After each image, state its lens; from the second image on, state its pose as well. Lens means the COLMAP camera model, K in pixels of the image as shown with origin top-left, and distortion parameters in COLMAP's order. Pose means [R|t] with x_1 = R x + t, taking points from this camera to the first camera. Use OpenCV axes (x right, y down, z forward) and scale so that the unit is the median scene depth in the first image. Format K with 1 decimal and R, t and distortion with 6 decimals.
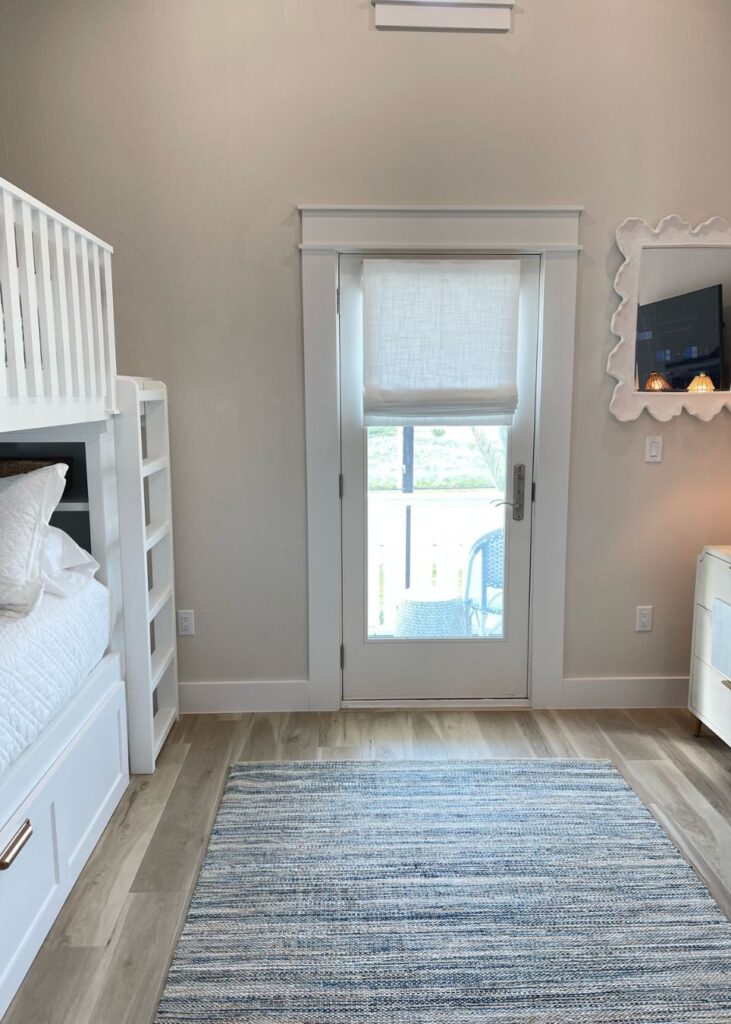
lens RADIAL K [[785.4, 0, 365.5], [0, 785.4, 512.0], [0, 0, 1]] dist [0.089542, -0.097430]
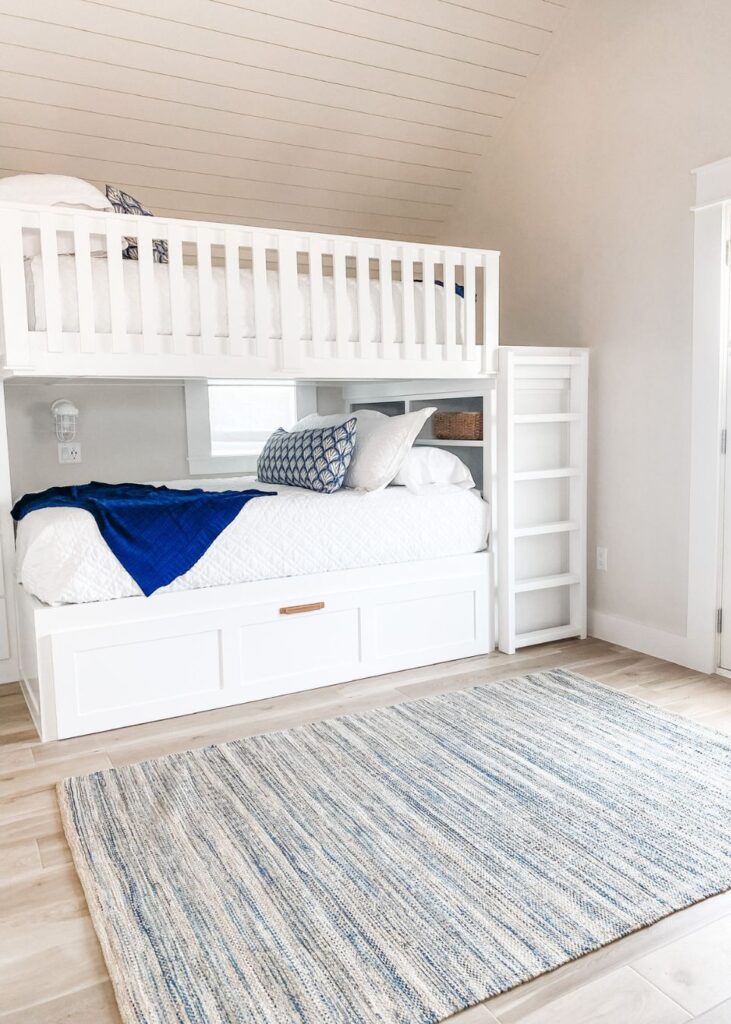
lens RADIAL K [[785.4, 0, 365.5], [0, 785.4, 512.0], [0, 0, 1]] dist [0.089542, -0.097430]
pose [[0.430351, 0.092192, -0.897941, 0.808963], [-0.107035, 0.992964, 0.050649, 0.064513], [0.896293, 0.074315, 0.437191, 0.232894]]
